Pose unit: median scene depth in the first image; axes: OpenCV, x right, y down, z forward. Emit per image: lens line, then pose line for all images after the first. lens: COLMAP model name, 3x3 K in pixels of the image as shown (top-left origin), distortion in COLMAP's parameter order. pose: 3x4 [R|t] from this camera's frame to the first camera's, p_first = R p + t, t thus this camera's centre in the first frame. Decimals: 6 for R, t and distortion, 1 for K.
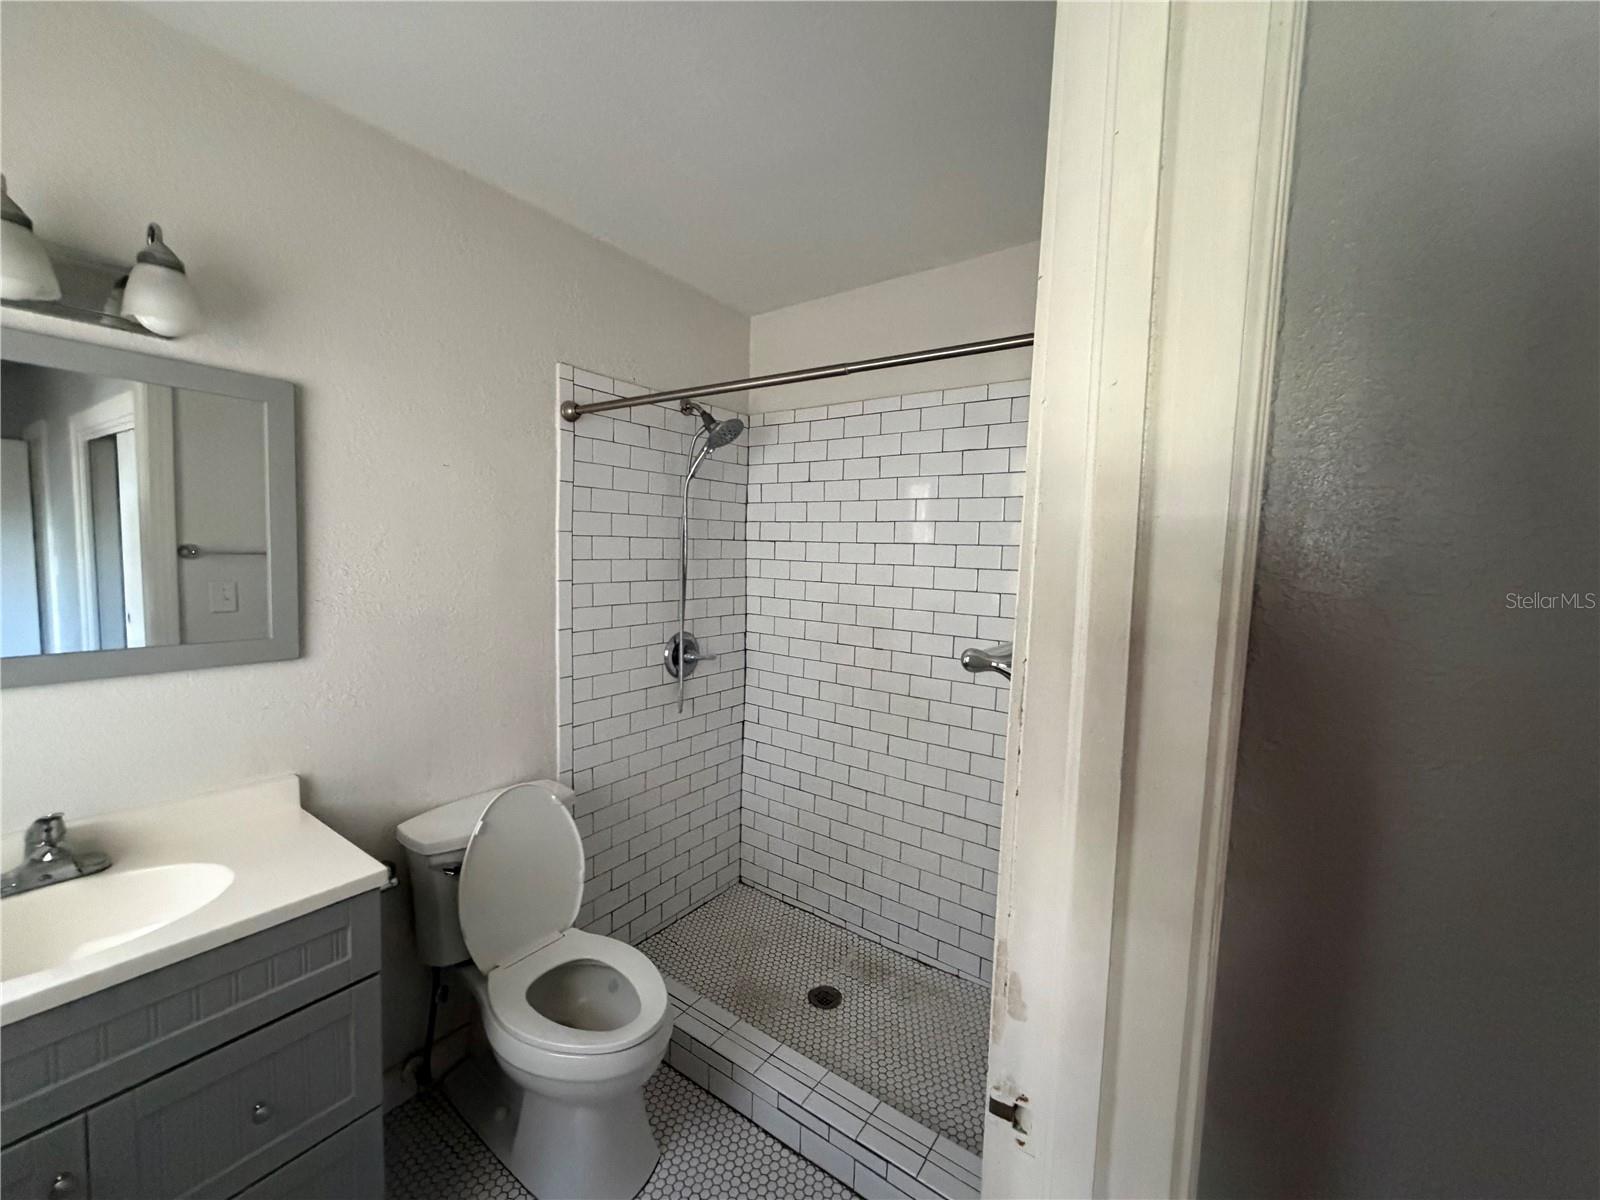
lens RADIAL K [[640.8, 0, 806.4], [0, 640.8, 599.5], [0, 0, 1]] dist [-0.002388, 0.000837]
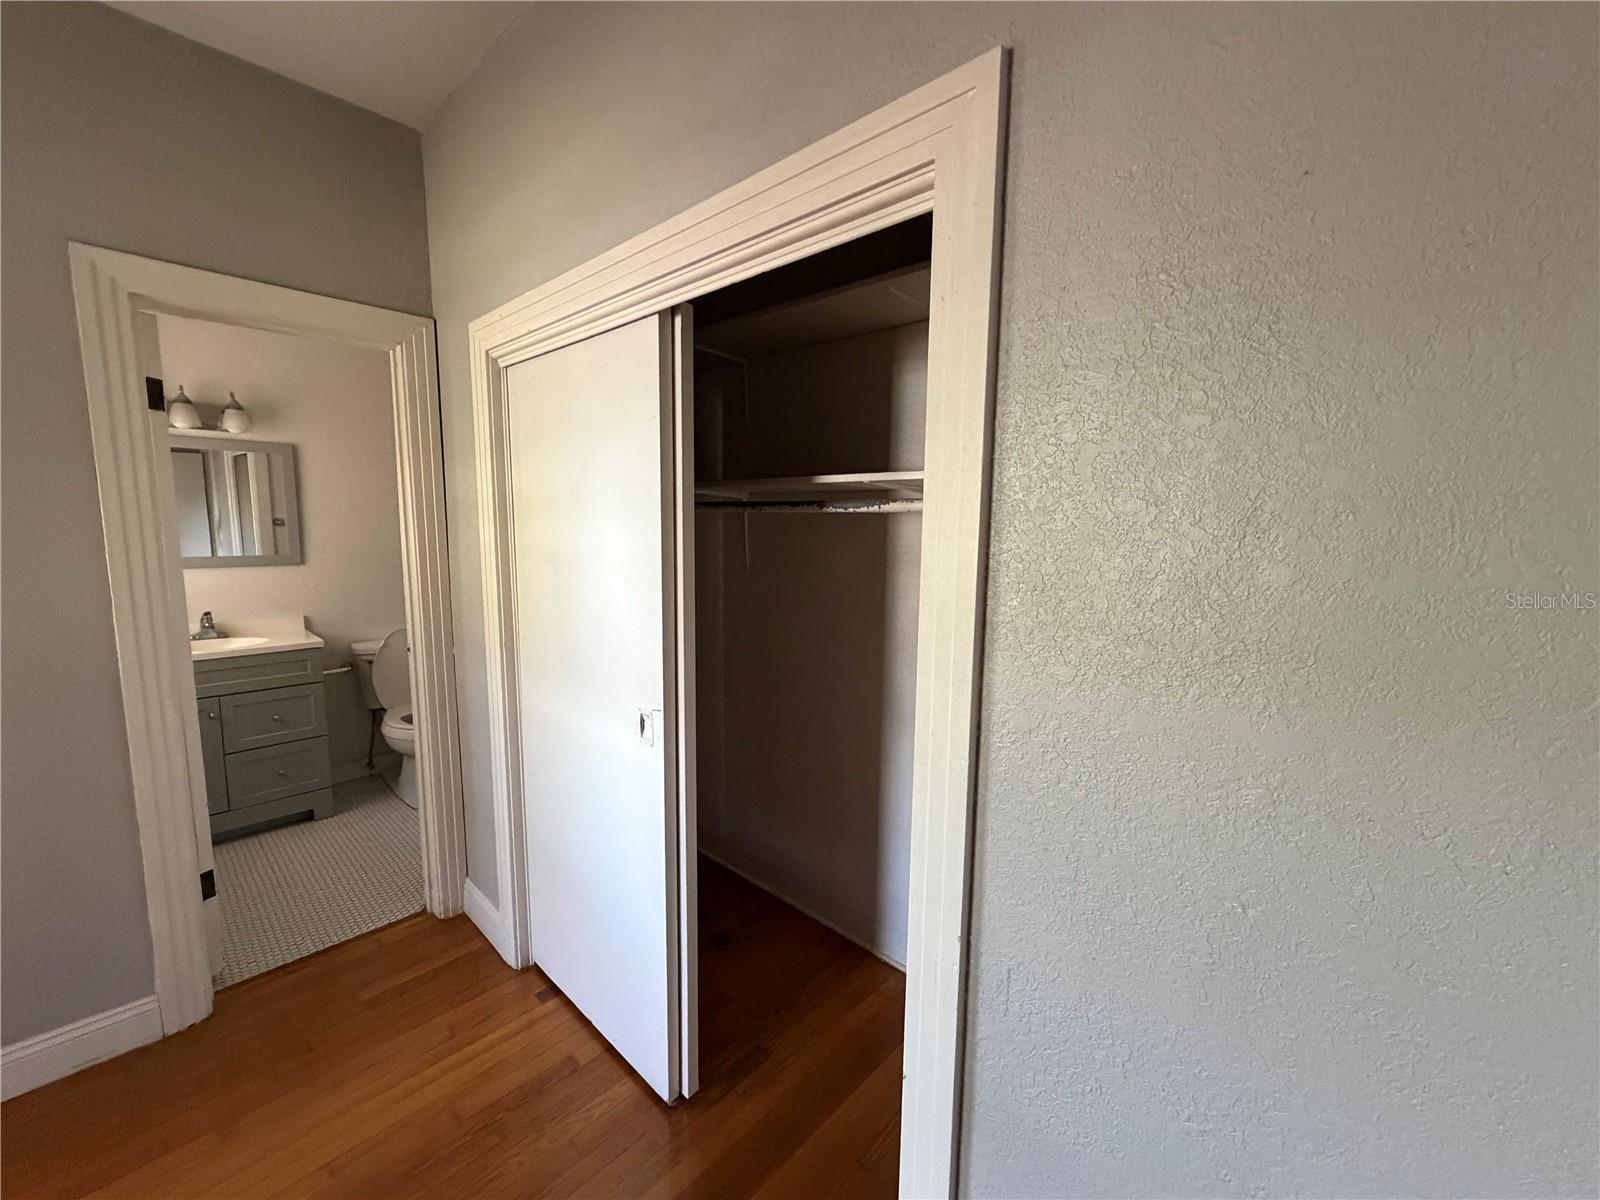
lens RADIAL K [[640.8, 0, 798.4], [0, 640.8, 597.0], [0, 0, 1]] dist [-0.002388, 0.000837]
pose [[0.989880, -0.001906, -0.141892, 0.801245], [0.007649, 0.999173, 0.039946, 0.081380], [0.141698, -0.040627, 0.989076, -0.631760]]
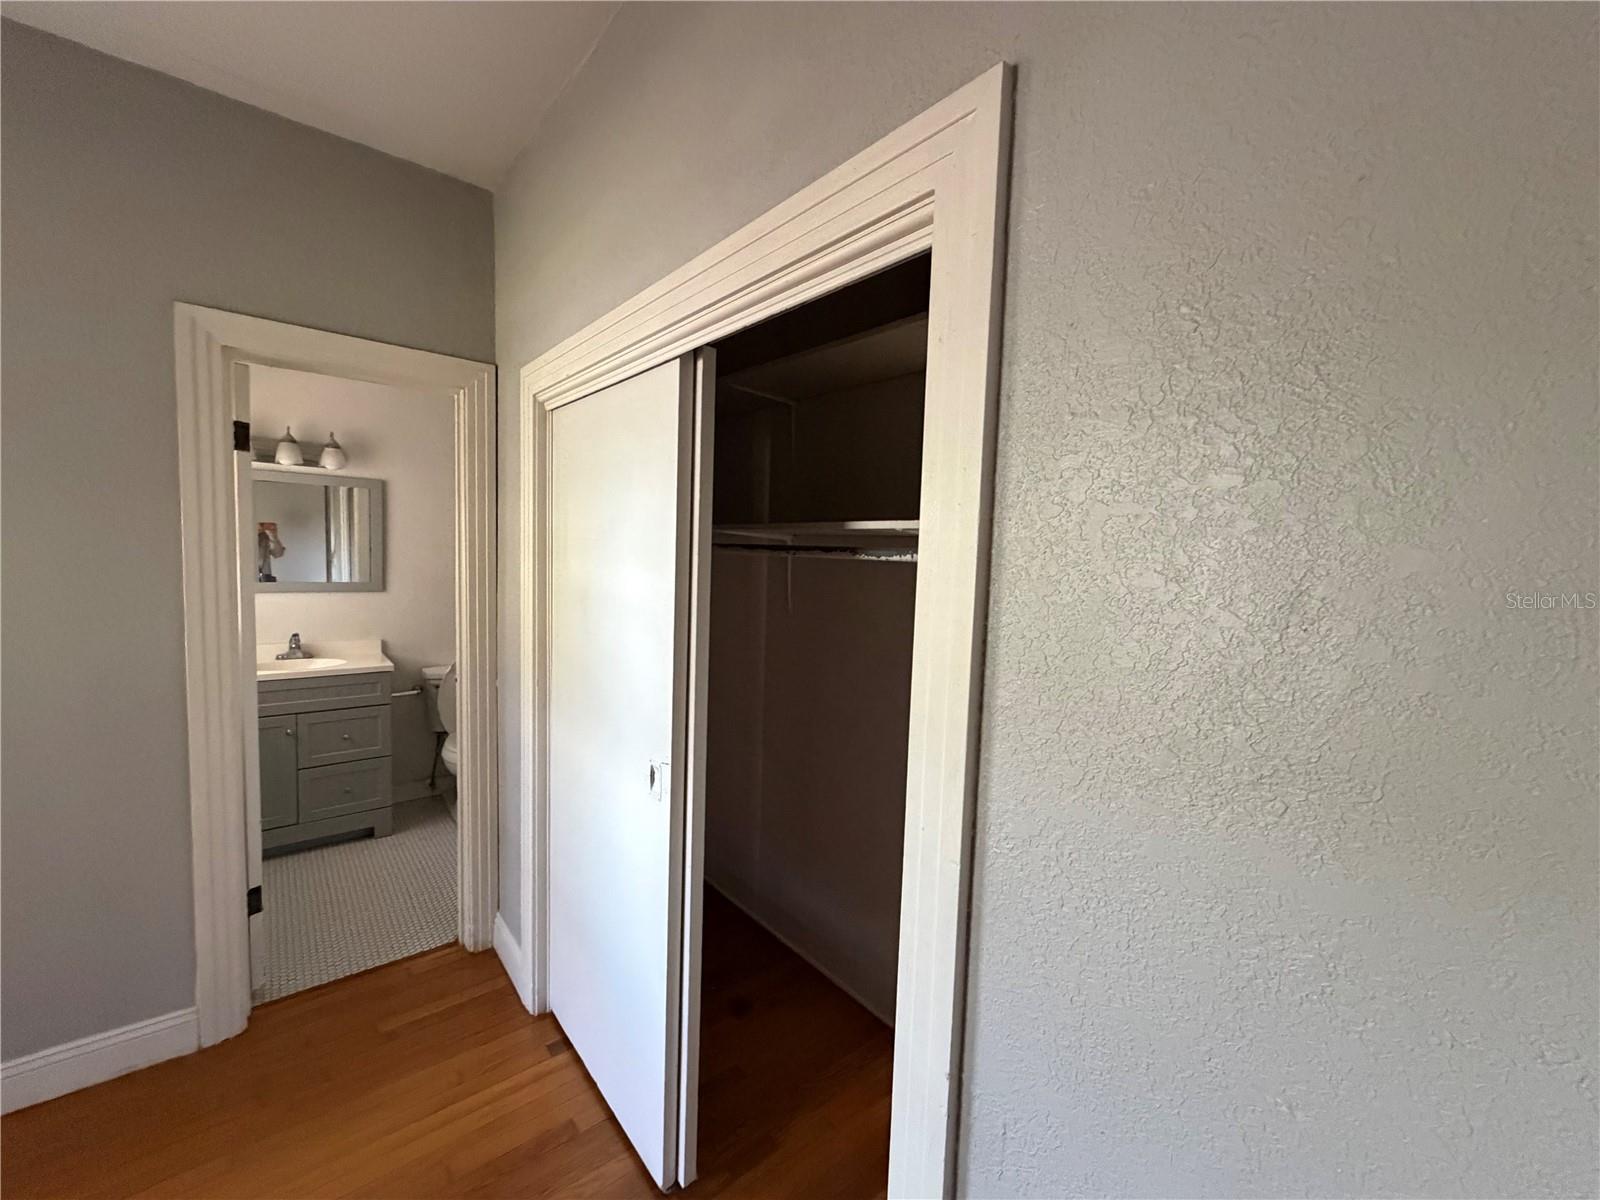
lens RADIAL K [[640.8, 0, 797.6], [0, 640.8, 597.3], [0, 0, 1]] dist [-0.002388, 0.000837]
pose [[0.965646, 0.021200, -0.258996, 0.846011], [-0.025200, 0.999609, -0.012134, 0.065002], [0.258637, 0.018244, 0.965802, -0.586770]]
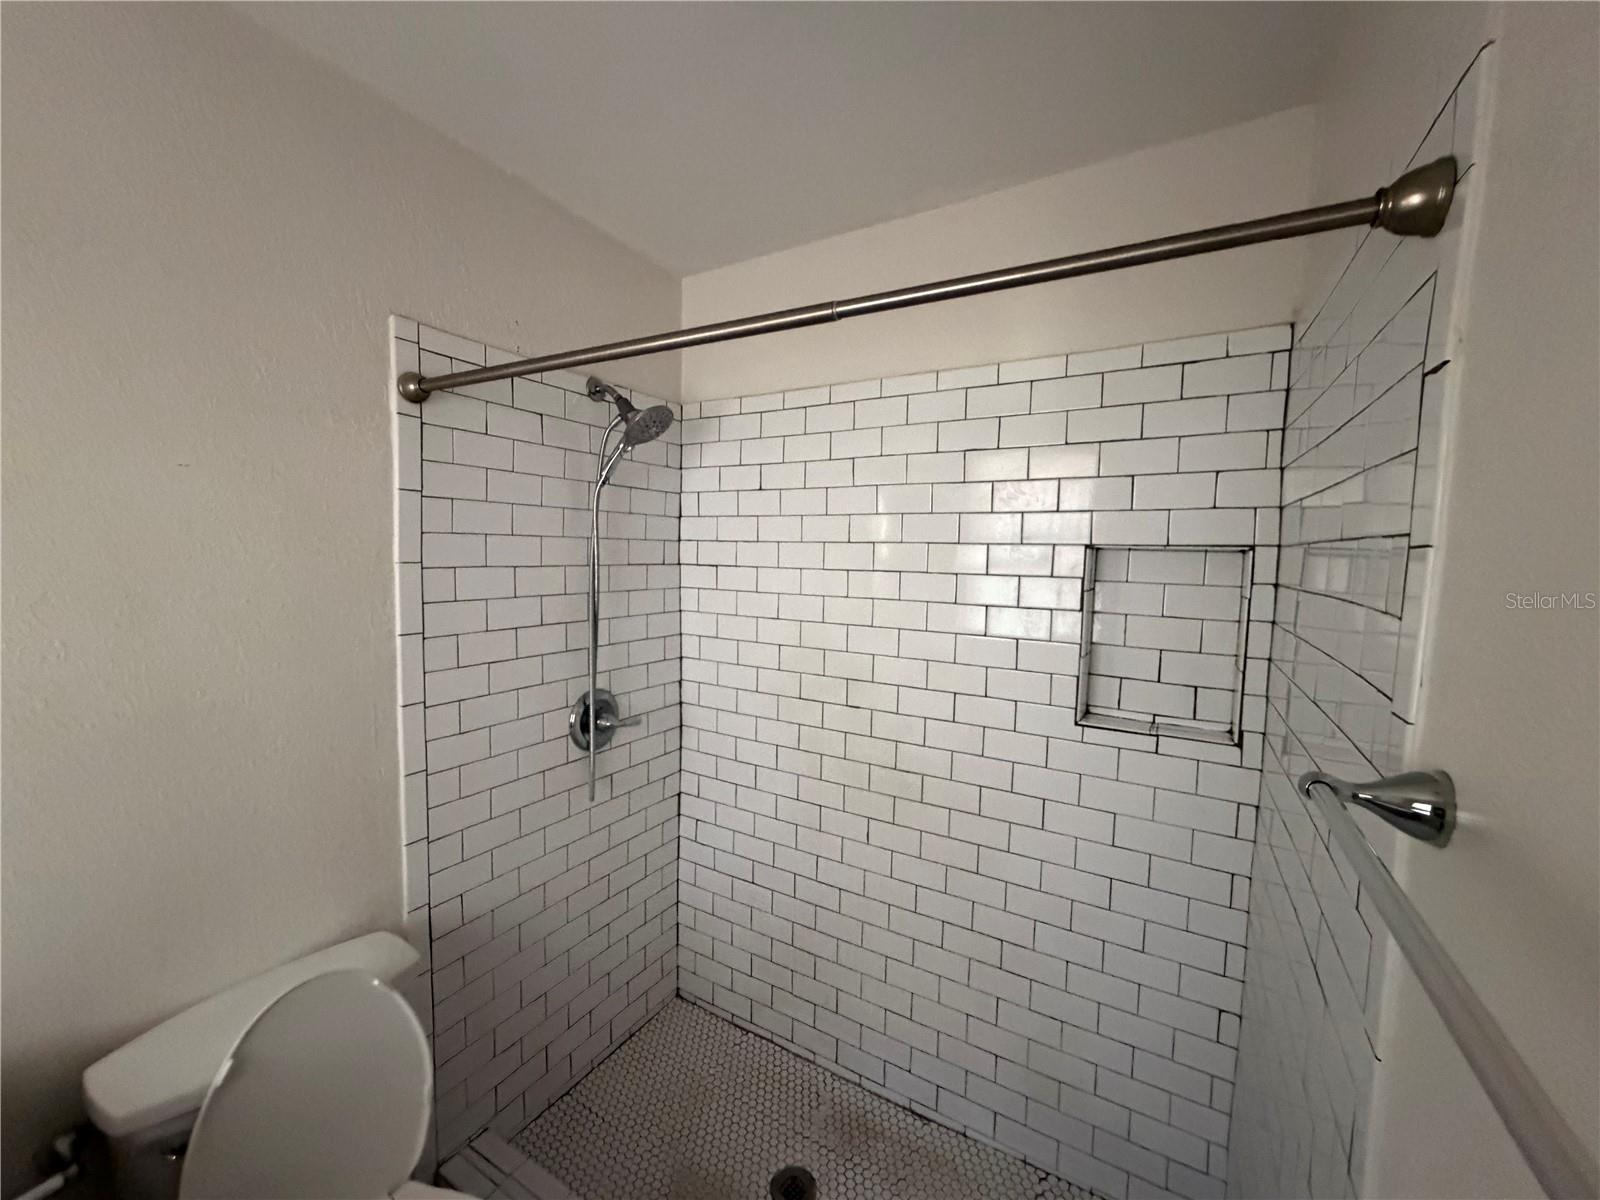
lens RADIAL K [[640.8, 0, 804.4], [0, 640.8, 602.3], [0, 0, 1]] dist [-0.002388, 0.000837]
pose [[0.995948, -0.012379, 0.089072, -0.014721], [0.012653, 0.999917, -0.002514, -0.048962], [-0.089033, 0.003631, 0.996022, 0.240573]]
